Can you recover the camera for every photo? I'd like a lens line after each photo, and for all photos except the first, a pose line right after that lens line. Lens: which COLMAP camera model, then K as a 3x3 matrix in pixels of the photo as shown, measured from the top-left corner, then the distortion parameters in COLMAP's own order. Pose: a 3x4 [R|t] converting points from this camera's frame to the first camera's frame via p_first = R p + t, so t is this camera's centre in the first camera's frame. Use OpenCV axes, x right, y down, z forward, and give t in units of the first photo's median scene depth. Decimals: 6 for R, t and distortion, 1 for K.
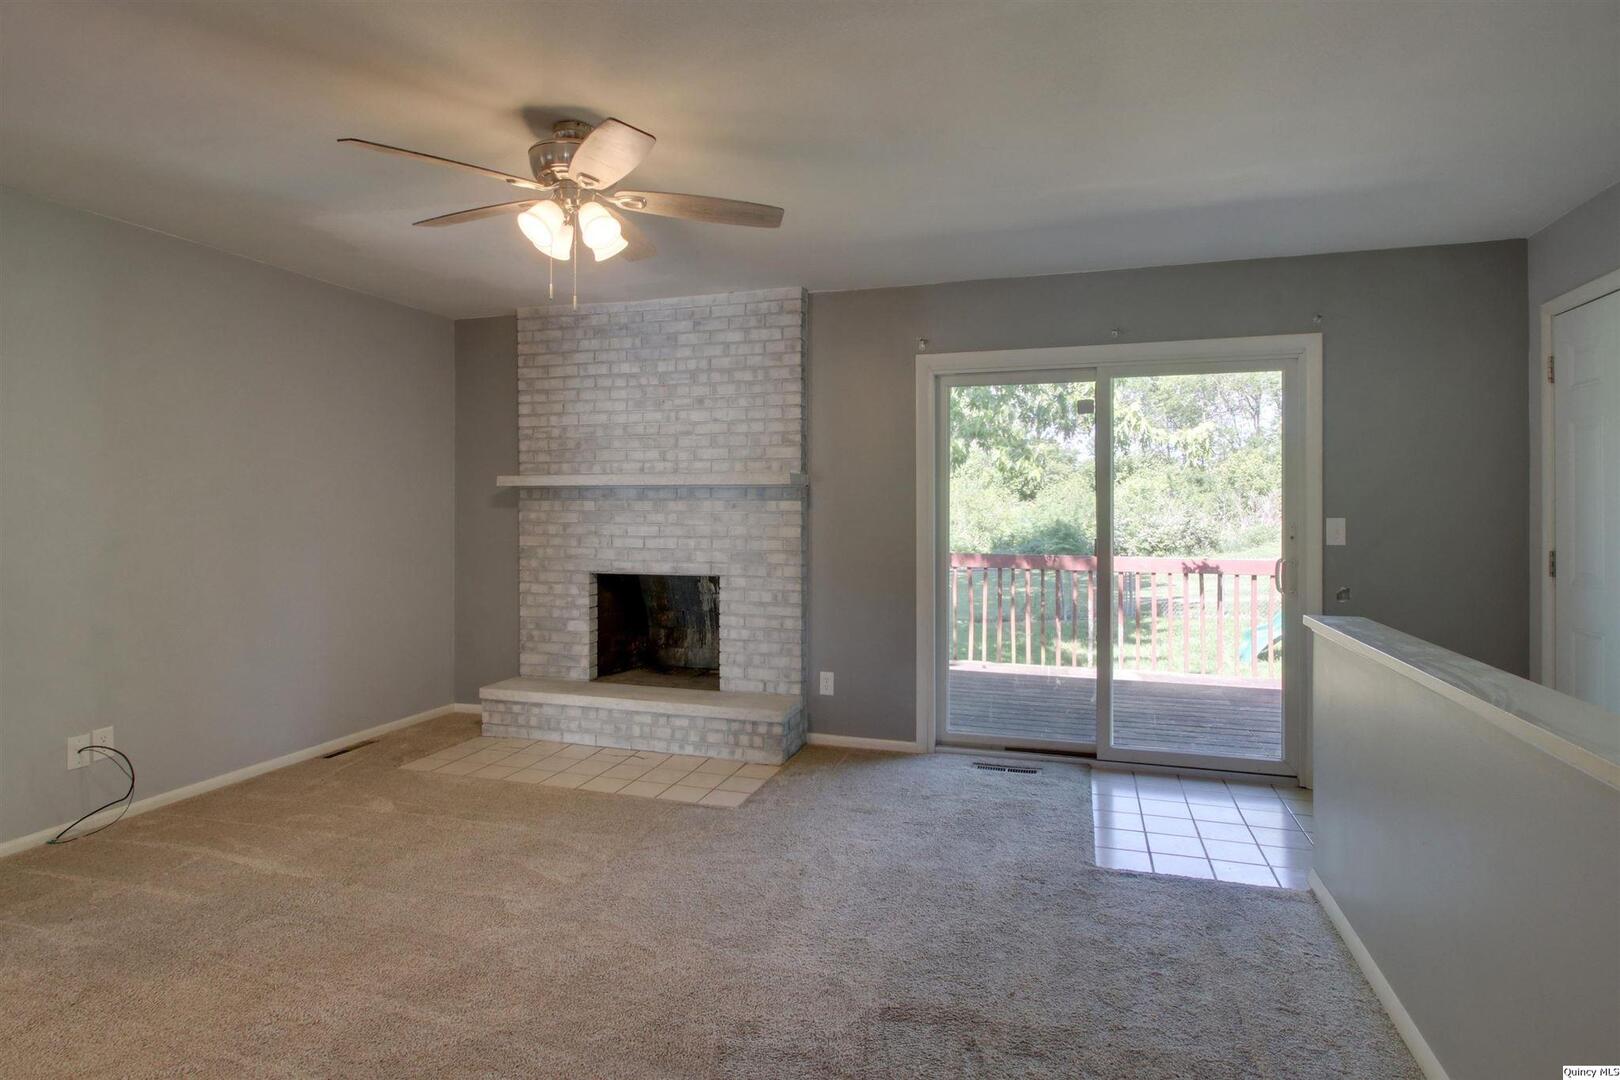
lens RADIAL K [[832.5, 0, 834.9], [0, 832.5, 502.9], [0, 0, 1]] dist [-0.002576, -0.000704]
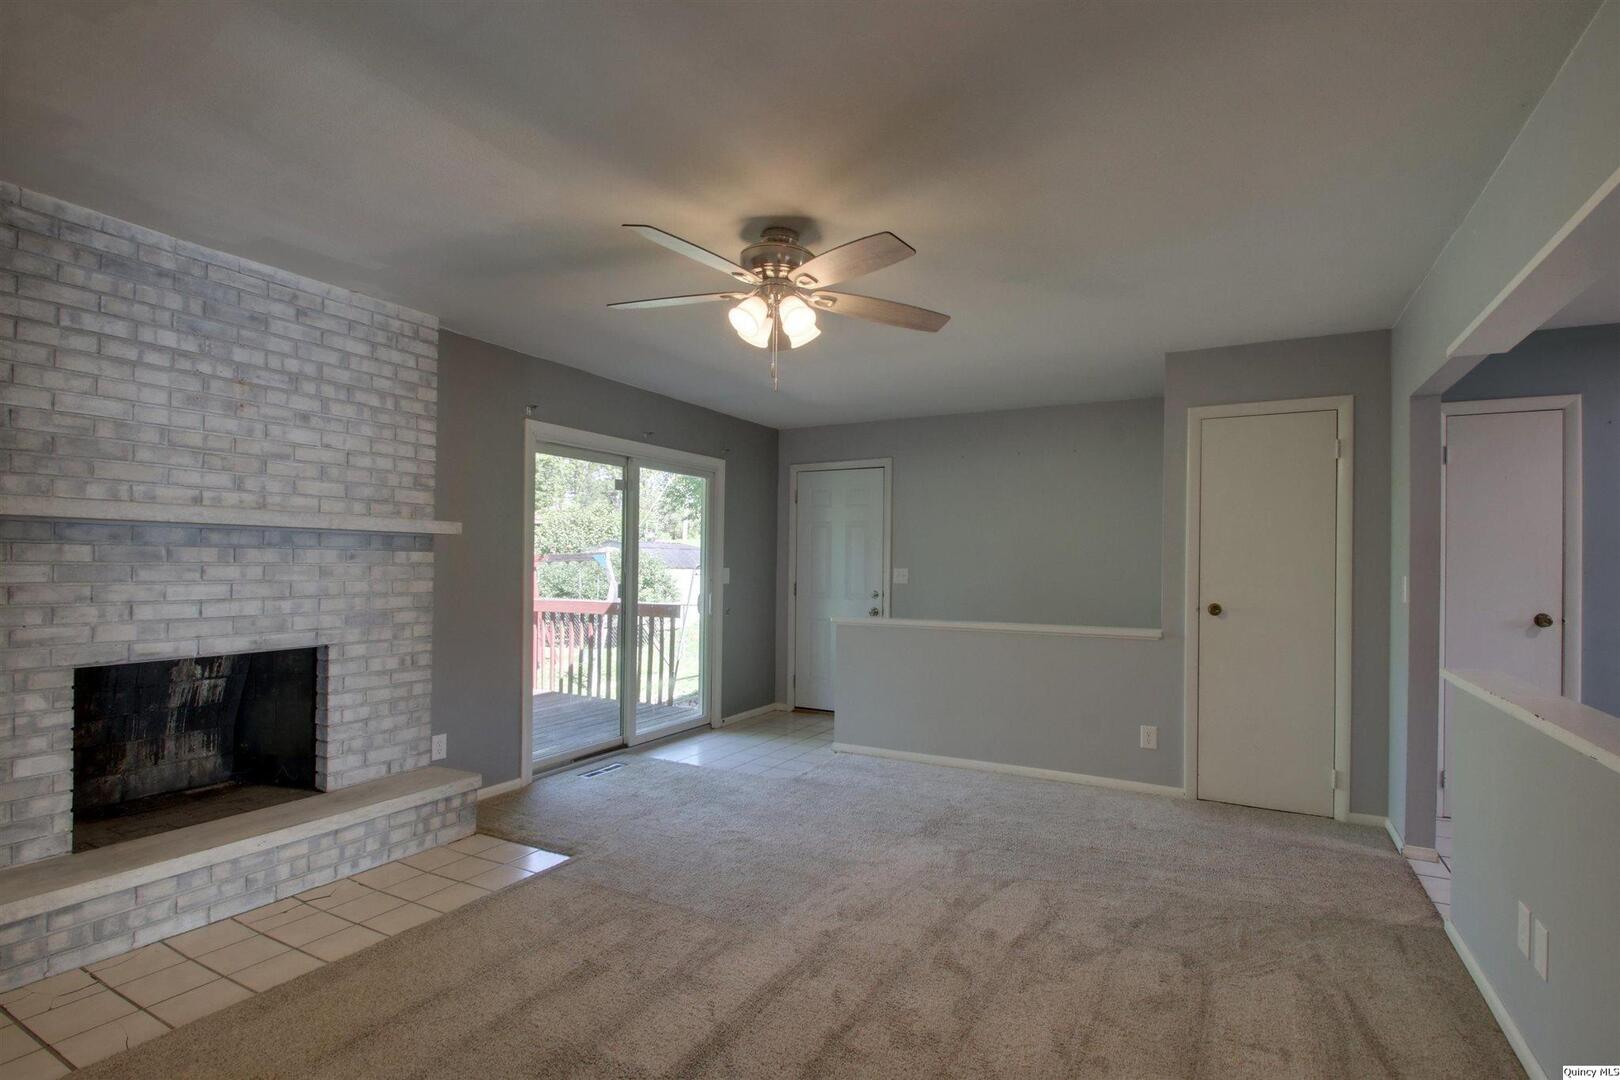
lens RADIAL K [[759.6, 0, 808.9], [0, 759.6, 558.0], [0, 0, 1]] dist [0.010233, -0.016189]
pose [[0.208392, 0.007314, 0.978018, -0.750240], [-0.016048, 0.999863, -0.004058, 0.000915], [-0.977914, -0.014849, 0.208481, 0.411878]]
